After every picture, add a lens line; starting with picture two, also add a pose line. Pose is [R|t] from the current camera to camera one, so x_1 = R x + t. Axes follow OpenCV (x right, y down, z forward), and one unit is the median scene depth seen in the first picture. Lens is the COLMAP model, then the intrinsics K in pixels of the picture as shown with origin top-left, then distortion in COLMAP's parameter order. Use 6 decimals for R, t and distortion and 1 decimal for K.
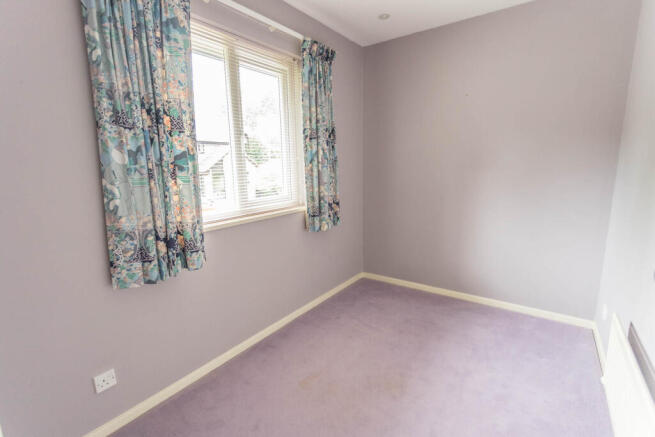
lens RADIAL K [[308.9, 0, 327.5], [0, 308.9, 218.5], [0, 0, 1]] dist [0.000100, 0.000043]
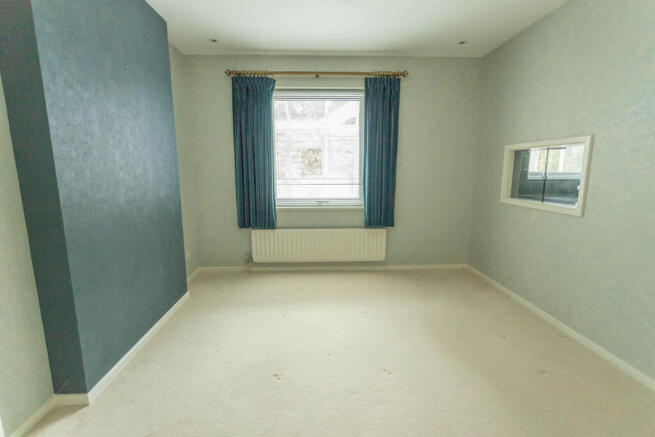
lens RADIAL K [[308.9, 0, 327.5], [0, 308.9, 218.5], [0, 0, 1]] dist [0.000100, 0.000043]
pose [[0.608419, 0.152735, -0.778780, 0.927644], [-0.171210, 0.983459, 0.059119, -0.044118], [0.774928, 0.097366, 0.624505, 0.127376]]
